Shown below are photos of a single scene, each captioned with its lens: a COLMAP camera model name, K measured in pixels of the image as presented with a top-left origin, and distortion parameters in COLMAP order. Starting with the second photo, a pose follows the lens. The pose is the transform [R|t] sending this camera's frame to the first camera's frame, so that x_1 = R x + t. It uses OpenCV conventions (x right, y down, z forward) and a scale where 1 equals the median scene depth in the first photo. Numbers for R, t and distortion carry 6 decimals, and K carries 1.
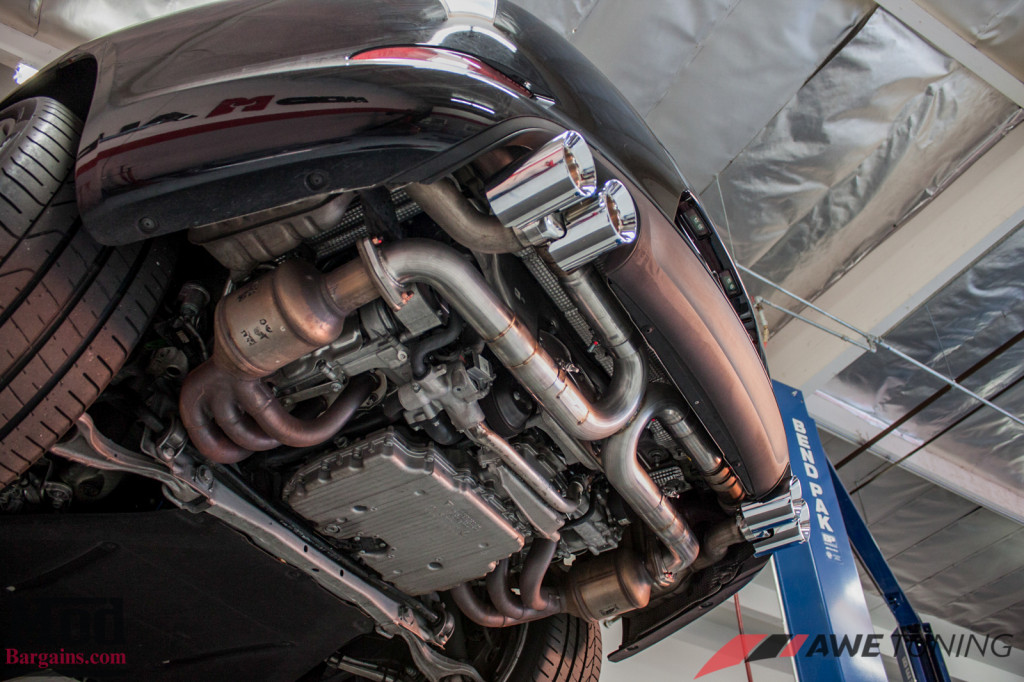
lens RADIAL K [[859.8, 0, 512.0], [0, 859.8, 341.0], [0, 0, 1]] dist [-0.177675, 0.164727]
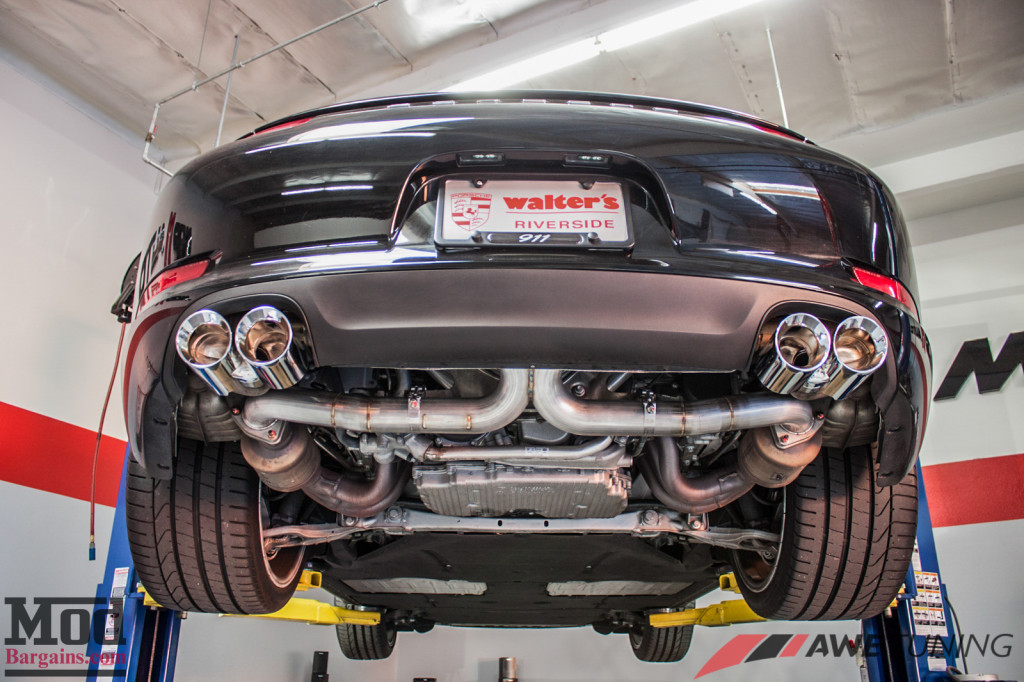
lens RADIAL K [[859.8, 0, 512.0], [0, 859.8, 341.0], [0, 0, 1]] dist [-0.177675, 0.164727]
pose [[0.512832, -0.348135, -0.784733, 1.120319], [0.587176, 0.809079, 0.024790, 0.015237], [0.626281, -0.473490, 0.619338, 0.497242]]
